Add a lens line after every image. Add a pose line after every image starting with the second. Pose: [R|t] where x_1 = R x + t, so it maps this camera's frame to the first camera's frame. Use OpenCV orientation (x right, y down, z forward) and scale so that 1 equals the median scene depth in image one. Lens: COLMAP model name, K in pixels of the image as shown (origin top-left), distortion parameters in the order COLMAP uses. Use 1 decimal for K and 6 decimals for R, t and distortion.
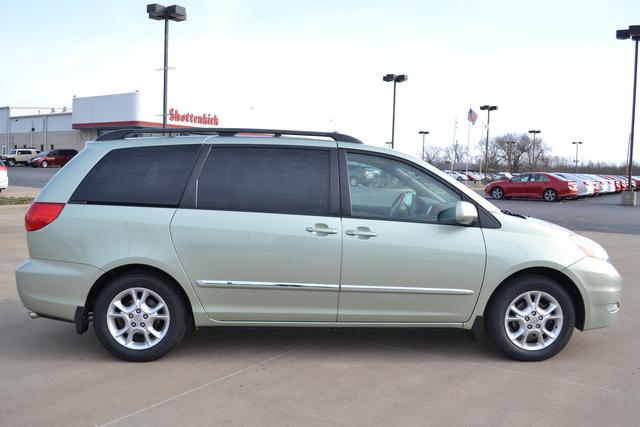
lens RADIAL K [[615.1, 0, 320.0], [0, 615.1, 213.5], [0, 0, 1]] dist [-0.066429, -0.002679]
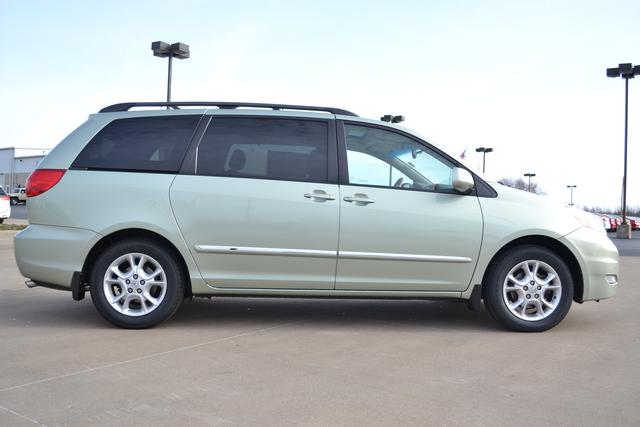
lens RADIAL K [[608.7, 0, 320.0], [0, 608.7, 213.5], [0, 0, 1]] dist [-0.068534, -0.007769]
pose [[0.999993, 0.003272, 0.001984, 0.001400], [-0.003102, 0.996767, -0.080287, 0.131425], [-0.002240, 0.080280, 0.996770, 0.007630]]
